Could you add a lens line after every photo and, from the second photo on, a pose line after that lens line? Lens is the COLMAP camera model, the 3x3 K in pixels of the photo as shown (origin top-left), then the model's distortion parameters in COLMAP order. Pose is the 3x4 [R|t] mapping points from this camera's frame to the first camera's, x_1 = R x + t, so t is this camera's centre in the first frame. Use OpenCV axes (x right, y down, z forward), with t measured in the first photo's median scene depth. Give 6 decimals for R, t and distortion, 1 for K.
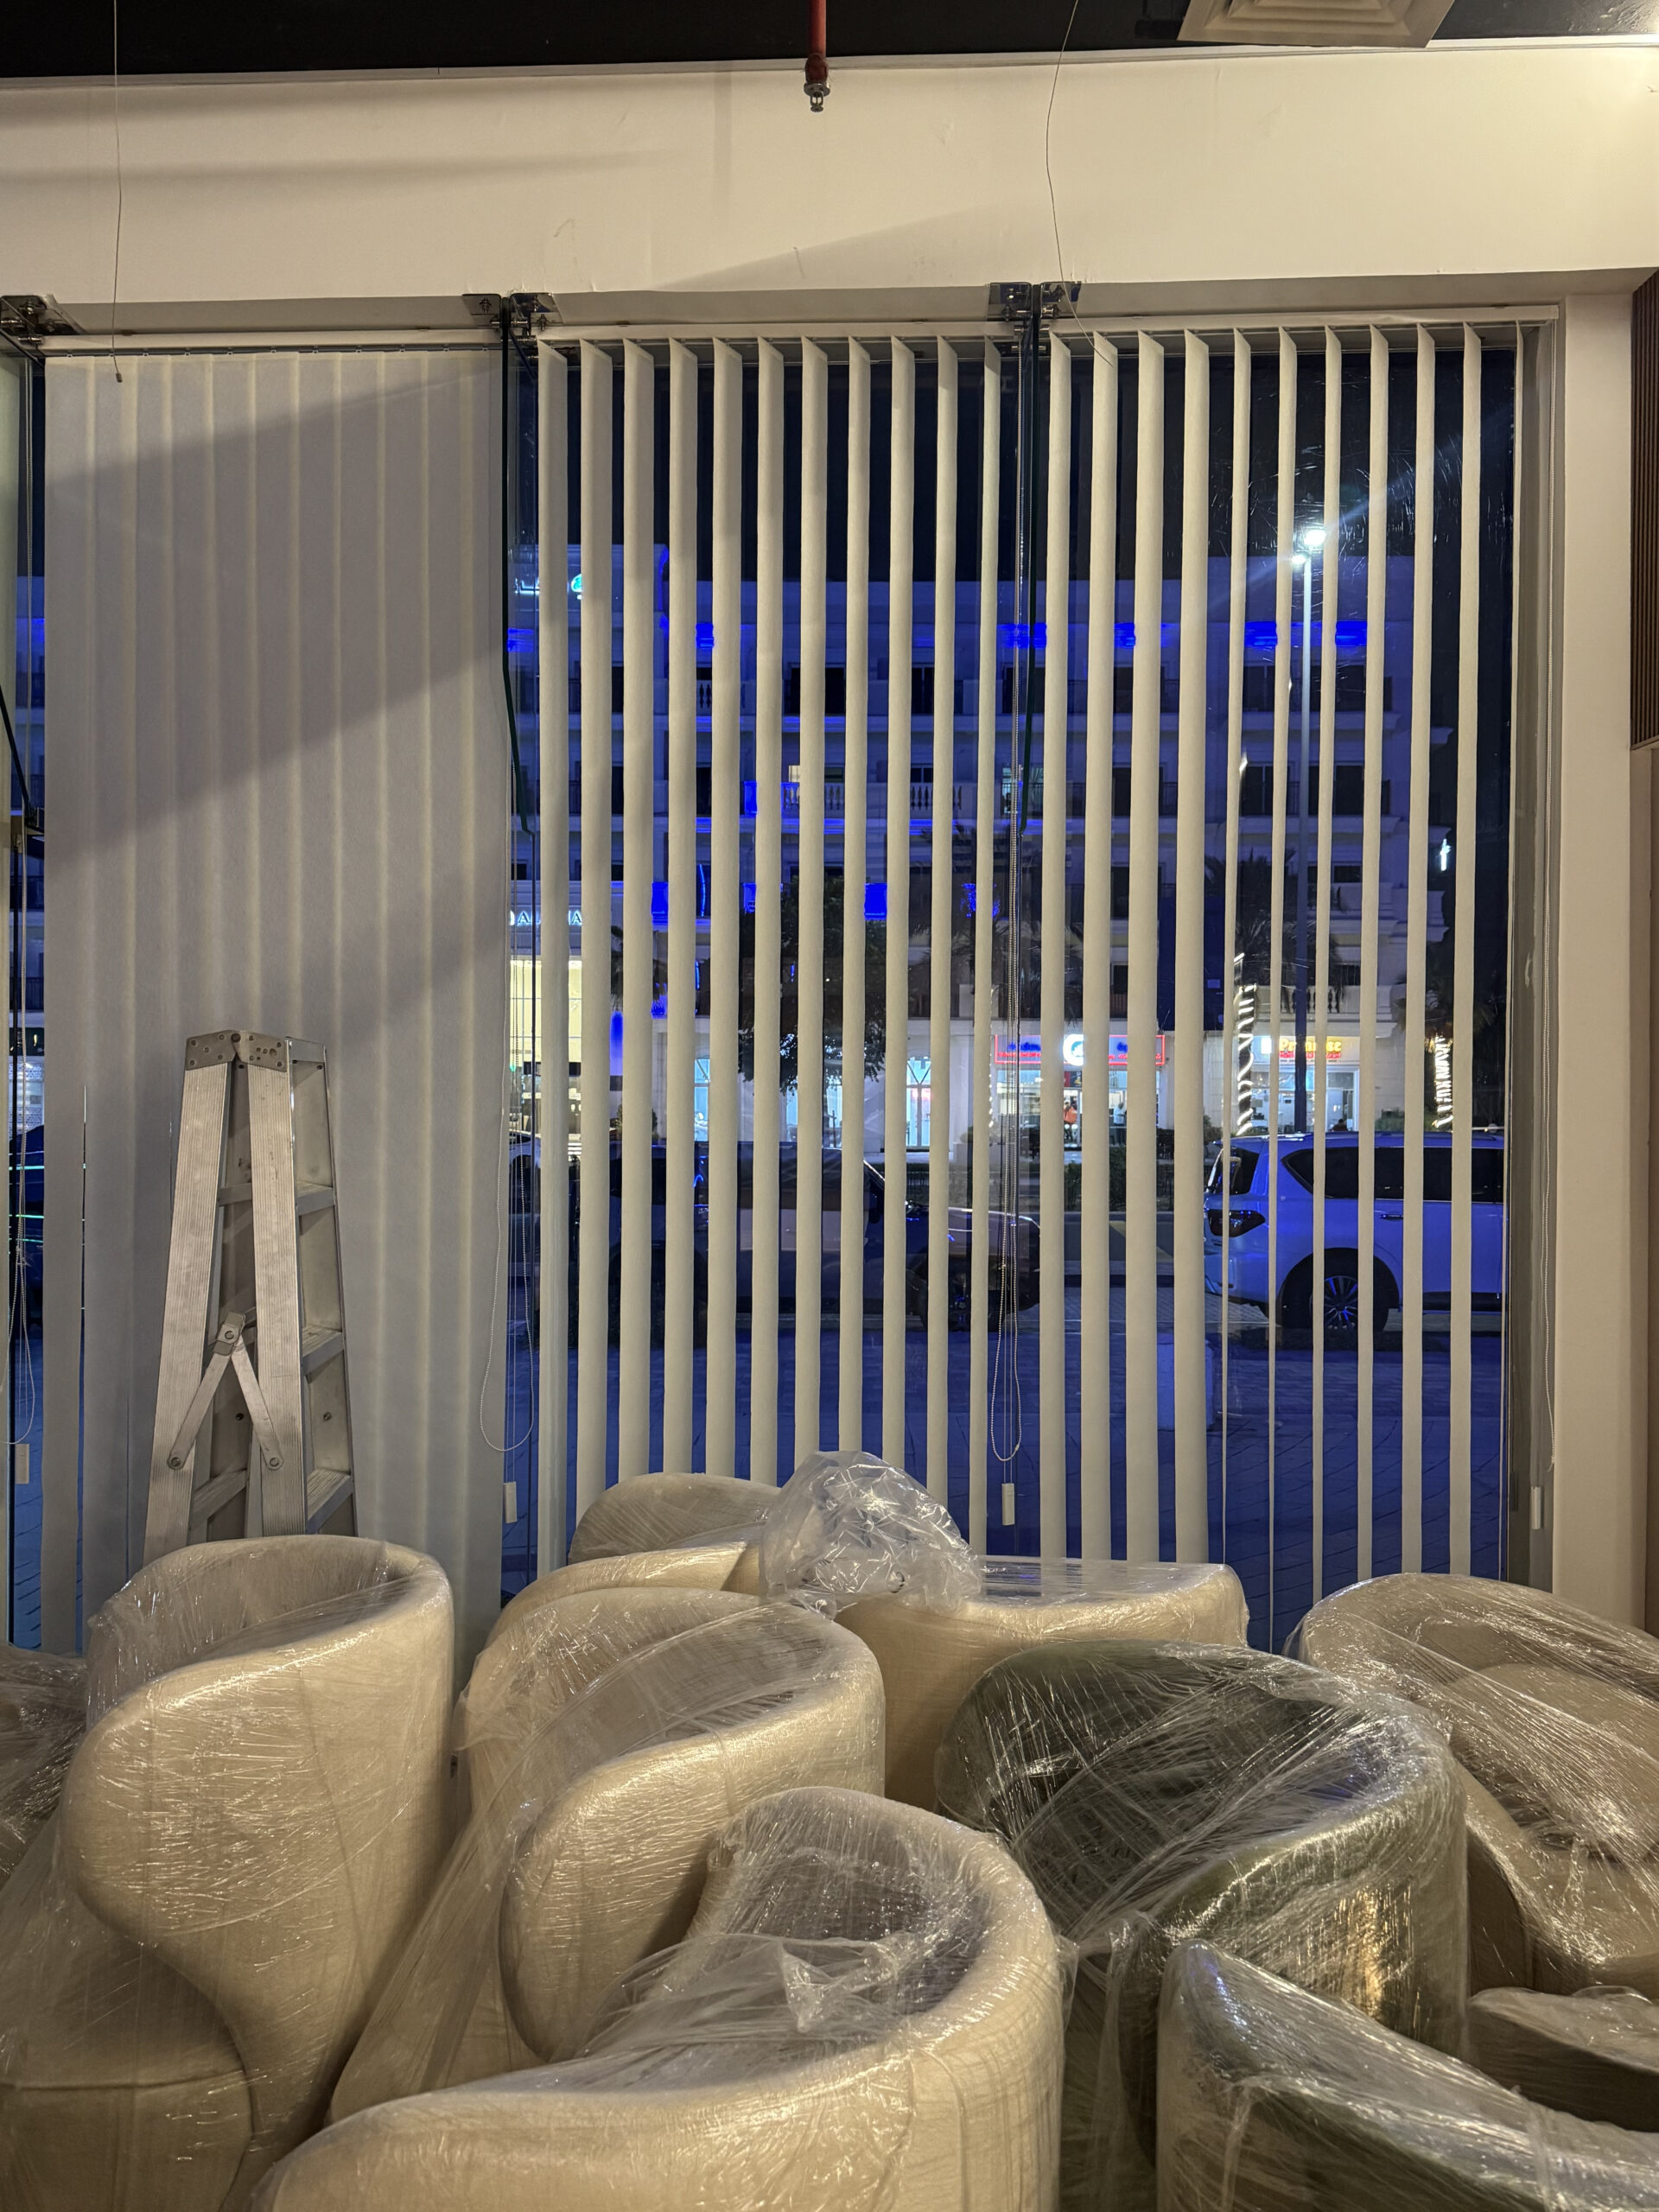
lens RADIAL K [[1734.8, 0, 829.8], [0, 1734.8, 1107.8], [0, 0, 1]] dist [0.046247, -0.016174]
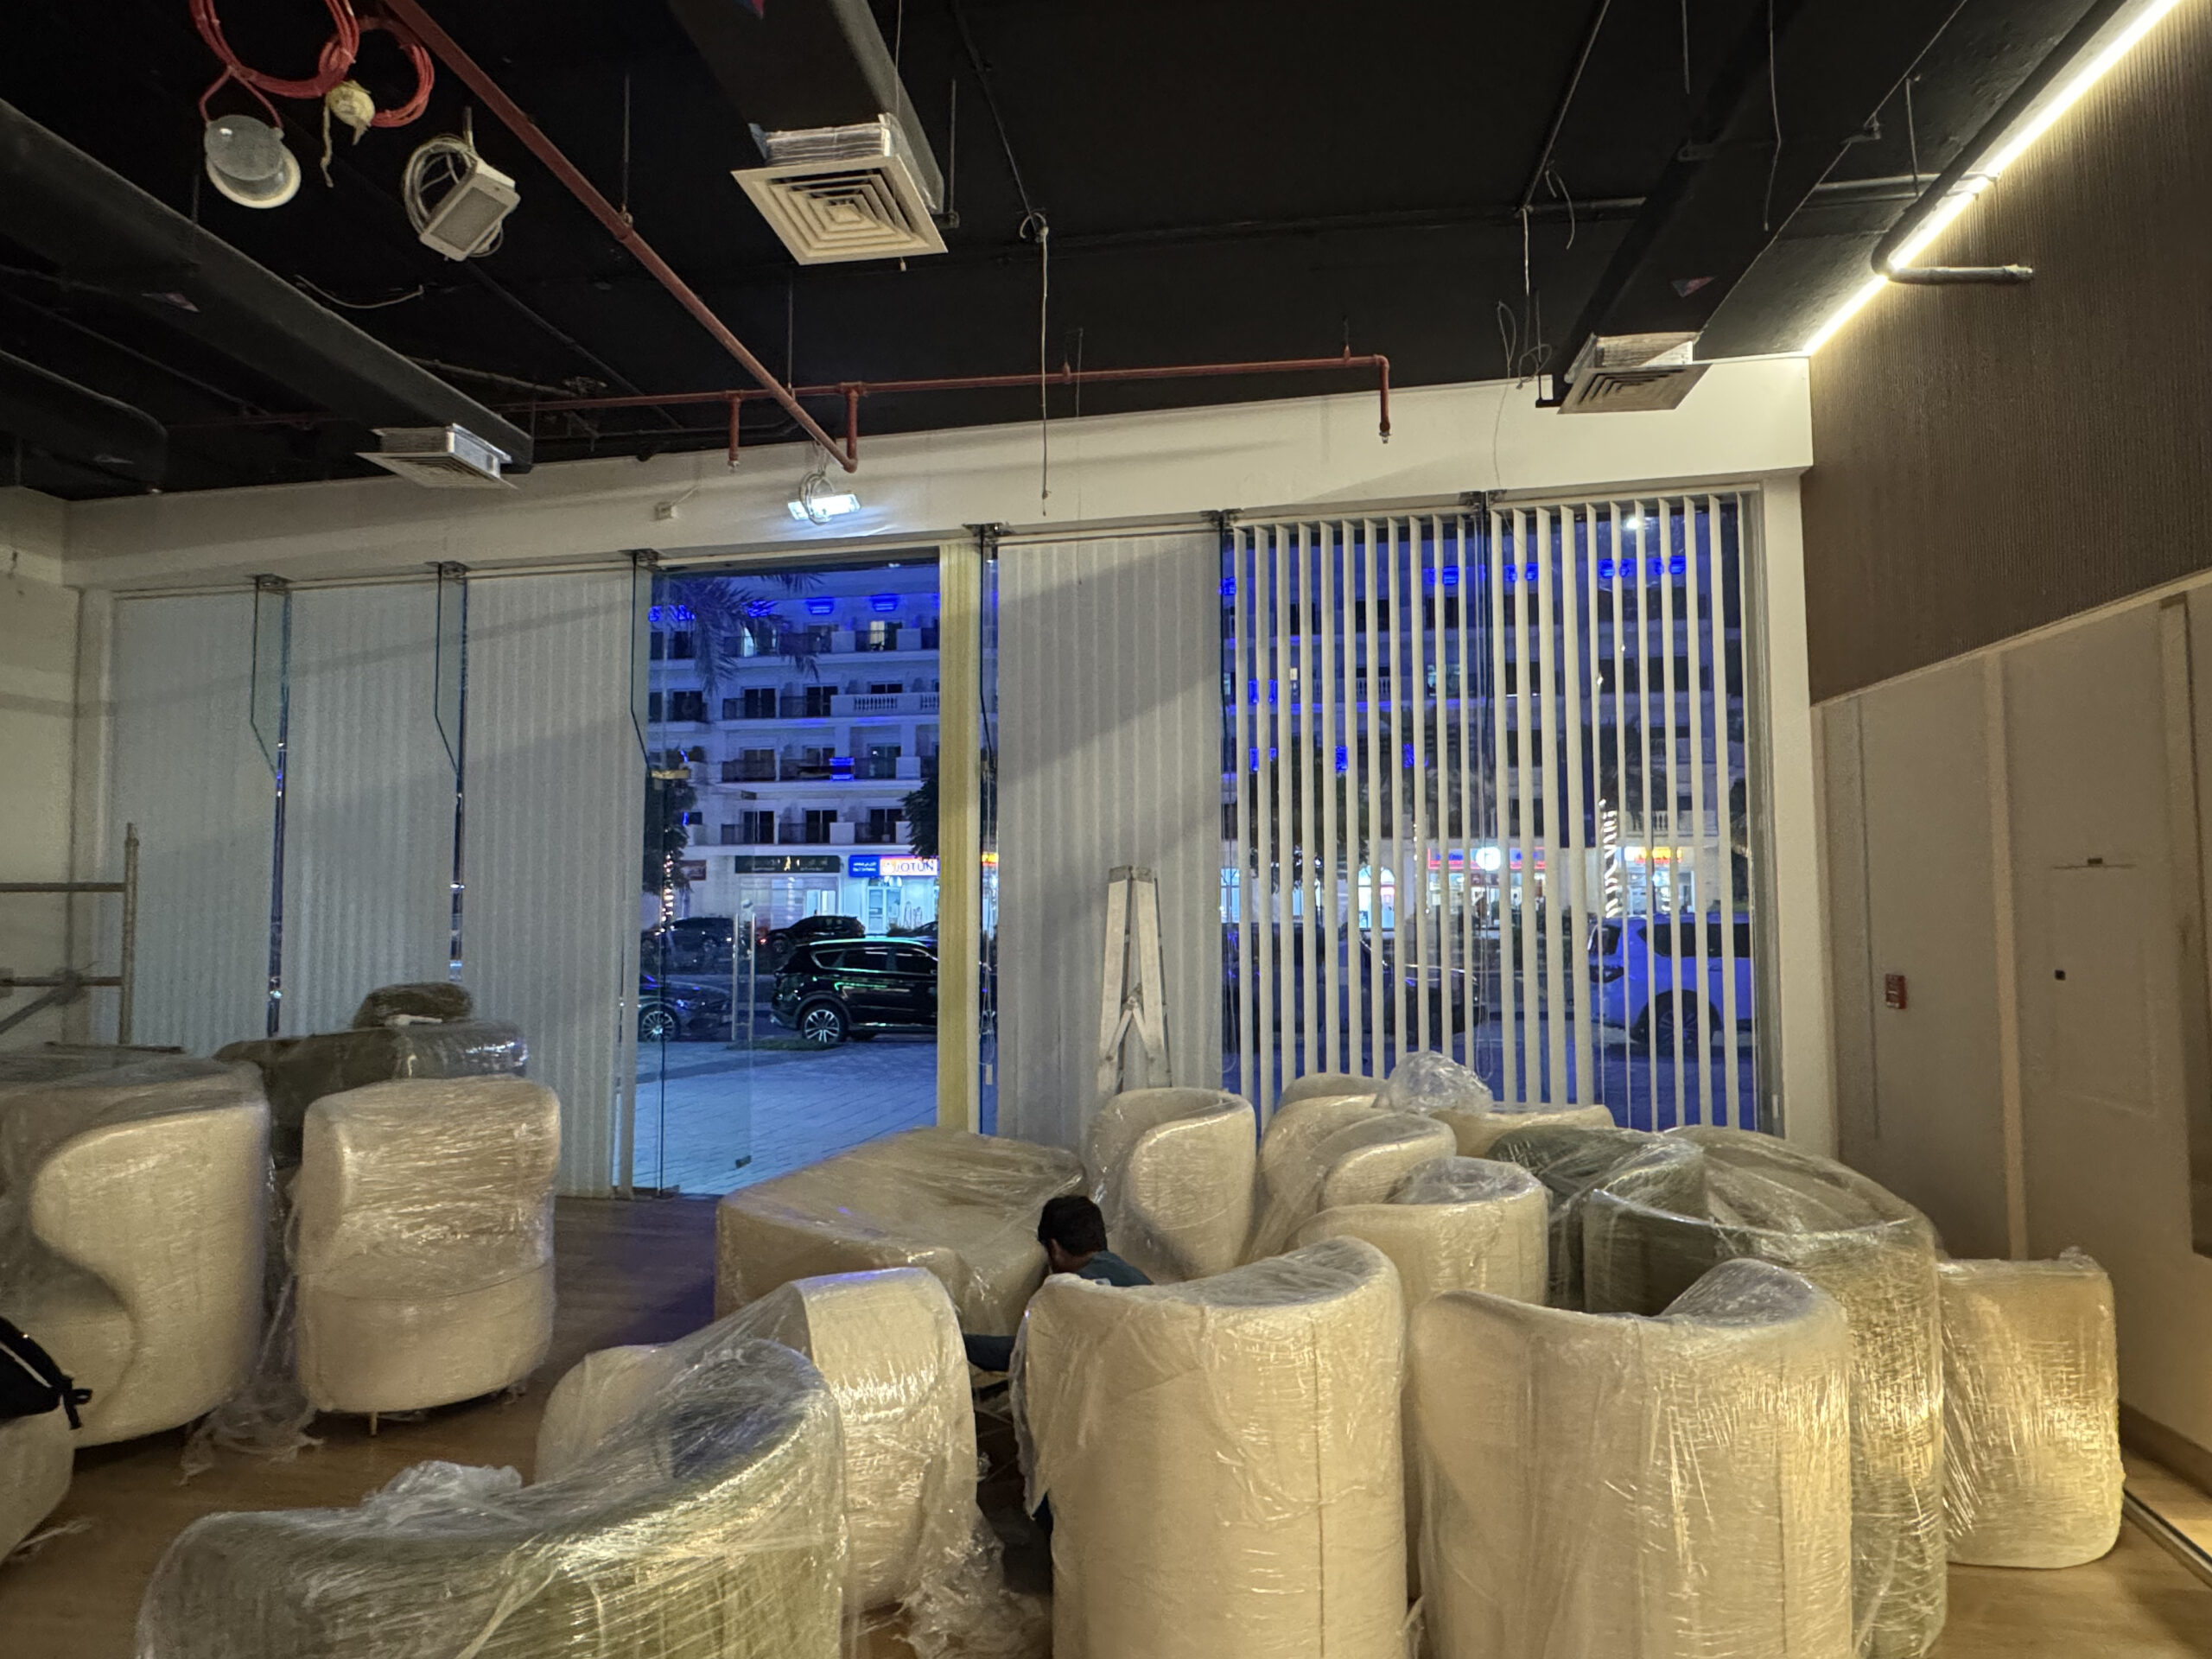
lens RADIAL K [[1216.2, 0, 1098.4], [0, 1216.2, 824.5], [0, 0, 1]] dist [-0.006053, -0.000380]
pose [[0.986326, -0.018849, -0.163723, -0.095062], [0.008353, 0.997879, -0.064561, 0.003524], [0.164592, 0.062310, 0.984392, -0.414609]]
